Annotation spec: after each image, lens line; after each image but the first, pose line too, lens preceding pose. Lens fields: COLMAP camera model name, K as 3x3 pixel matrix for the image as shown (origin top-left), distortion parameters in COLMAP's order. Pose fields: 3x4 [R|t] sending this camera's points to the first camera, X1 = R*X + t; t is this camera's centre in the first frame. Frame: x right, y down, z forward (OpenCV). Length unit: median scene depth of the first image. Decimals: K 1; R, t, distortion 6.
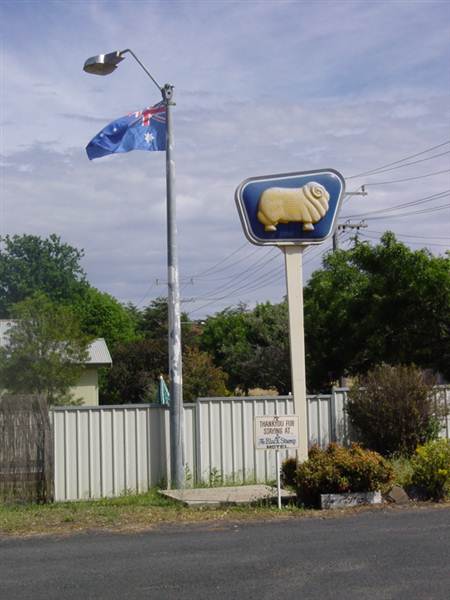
lens RADIAL K [[822.6, 0, 225.0], [0, 822.6, 300.0], [0, 0, 1]] dist [-0.010219, 0.008287]
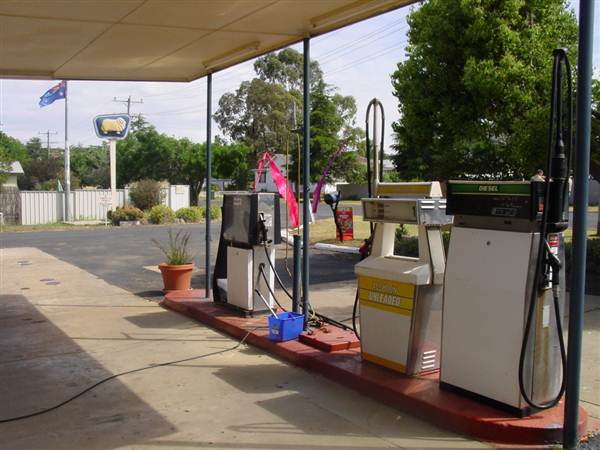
lens RADIAL K [[822.6, 0, 300.0], [0, 822.6, 240.2], [0, 0, 1]] dist [-0.010219, 0.008287]
pose [[0.943010, 0.009194, 0.332638, -0.243979], [-0.065134, 0.985382, 0.157416, -0.201026], [-0.326328, -0.170111, 0.929824, -1.888246]]
